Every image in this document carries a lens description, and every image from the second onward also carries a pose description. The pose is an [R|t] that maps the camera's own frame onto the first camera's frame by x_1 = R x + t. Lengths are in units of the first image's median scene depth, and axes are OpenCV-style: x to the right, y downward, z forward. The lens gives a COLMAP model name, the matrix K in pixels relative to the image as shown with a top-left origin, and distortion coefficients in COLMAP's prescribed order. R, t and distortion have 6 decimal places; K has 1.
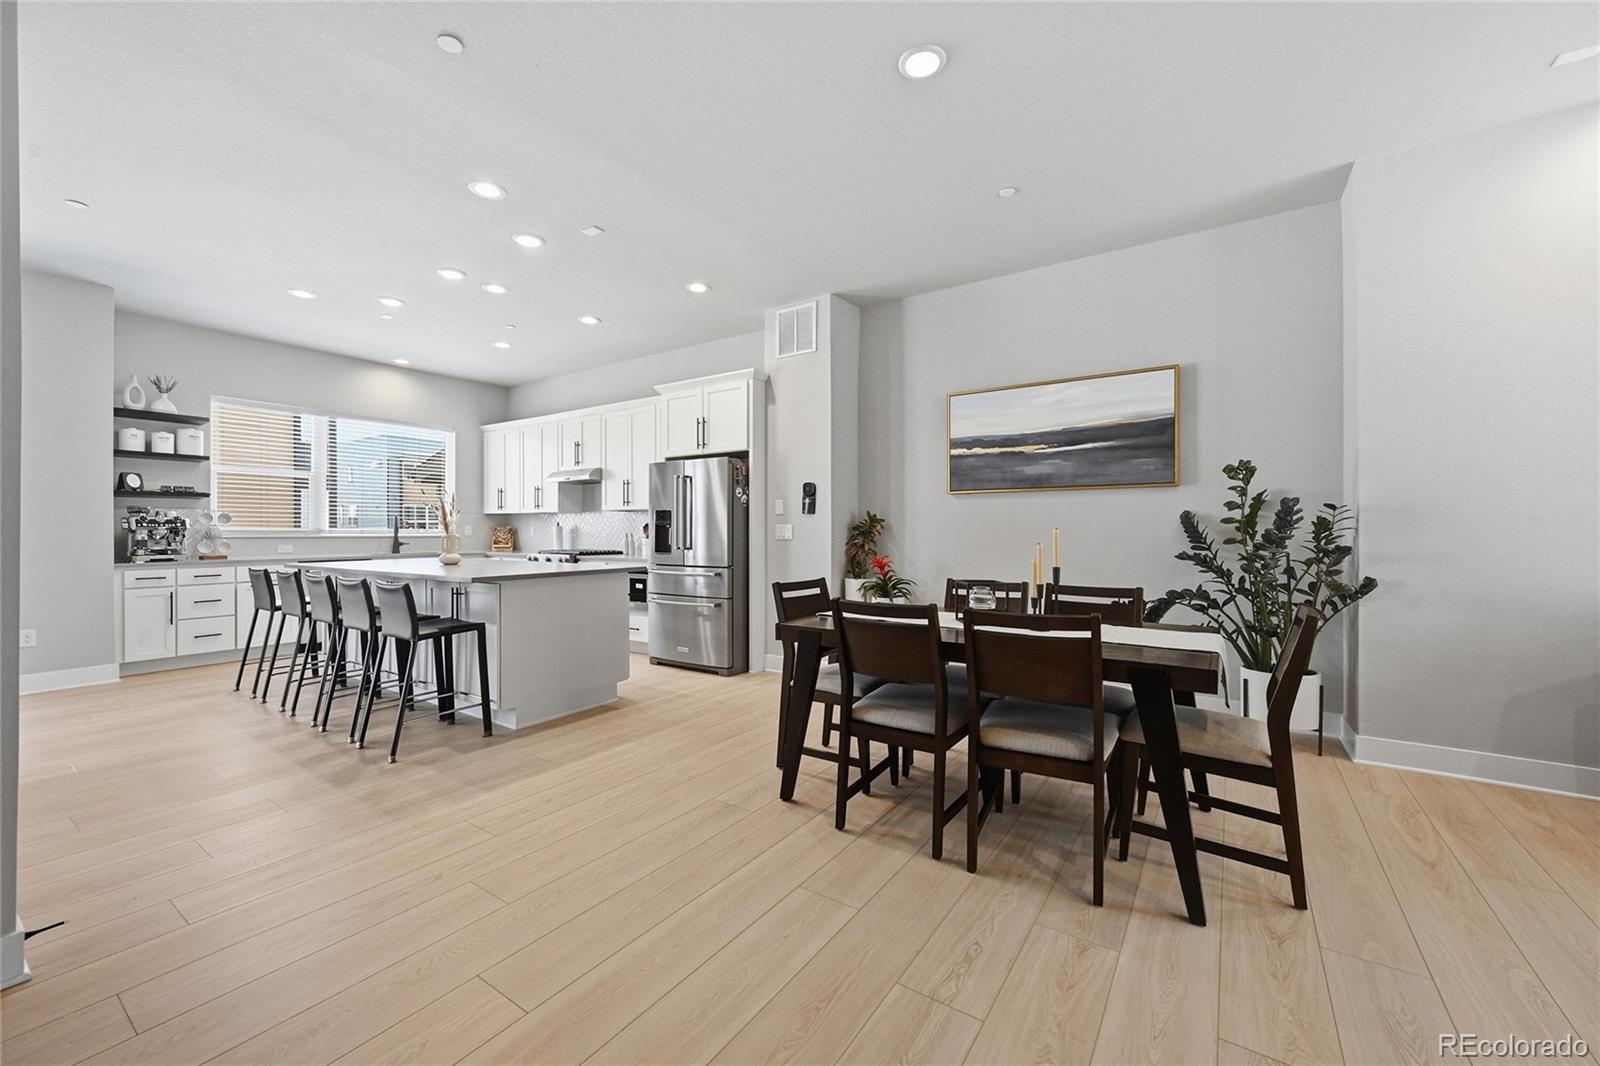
lens RADIAL K [[633.0, 0, 801.0], [0, 633.0, 528.1], [0, 0, 1]] dist [0.000944, 0.000024]
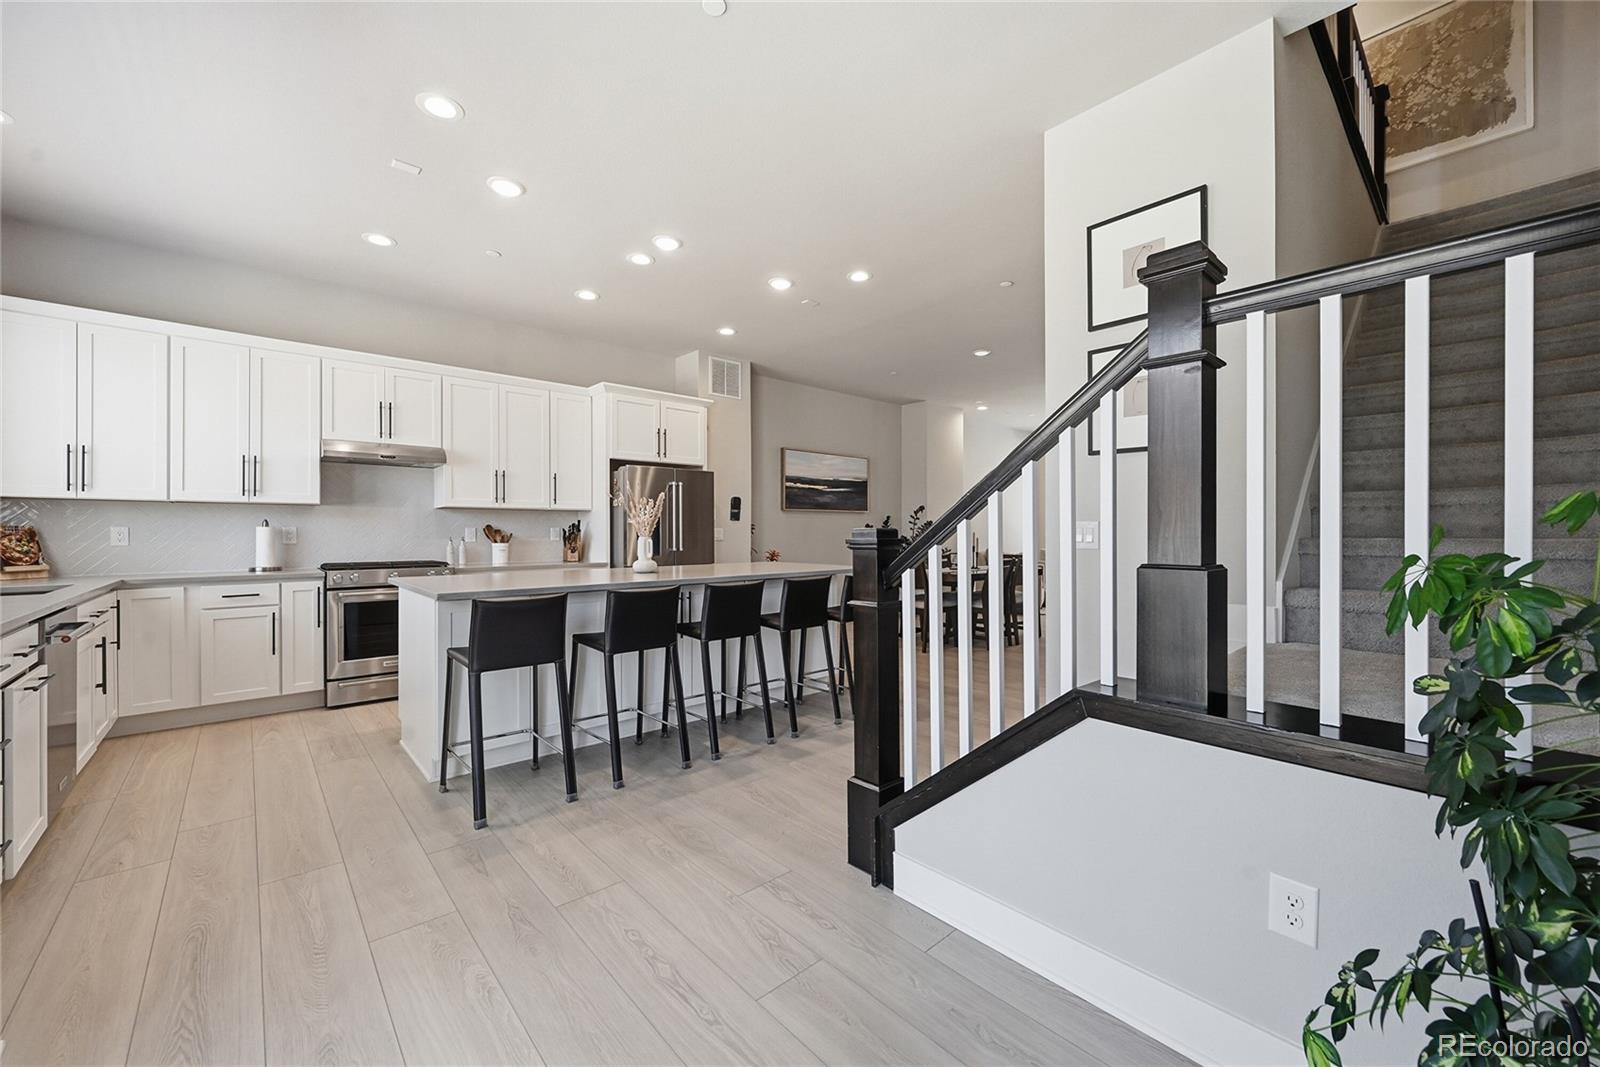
lens RADIAL K [[632.0, 0, 802.2], [0, 632.0, 530.6], [0, 0, 1]] dist [-0.000163, 0.000368]
pose [[0.239000, 0.003317, 0.971014, -1.314373], [-0.003983, 0.999989, -0.002436, 0.001469], [-0.971011, -0.003285, 0.239011, 0.583390]]
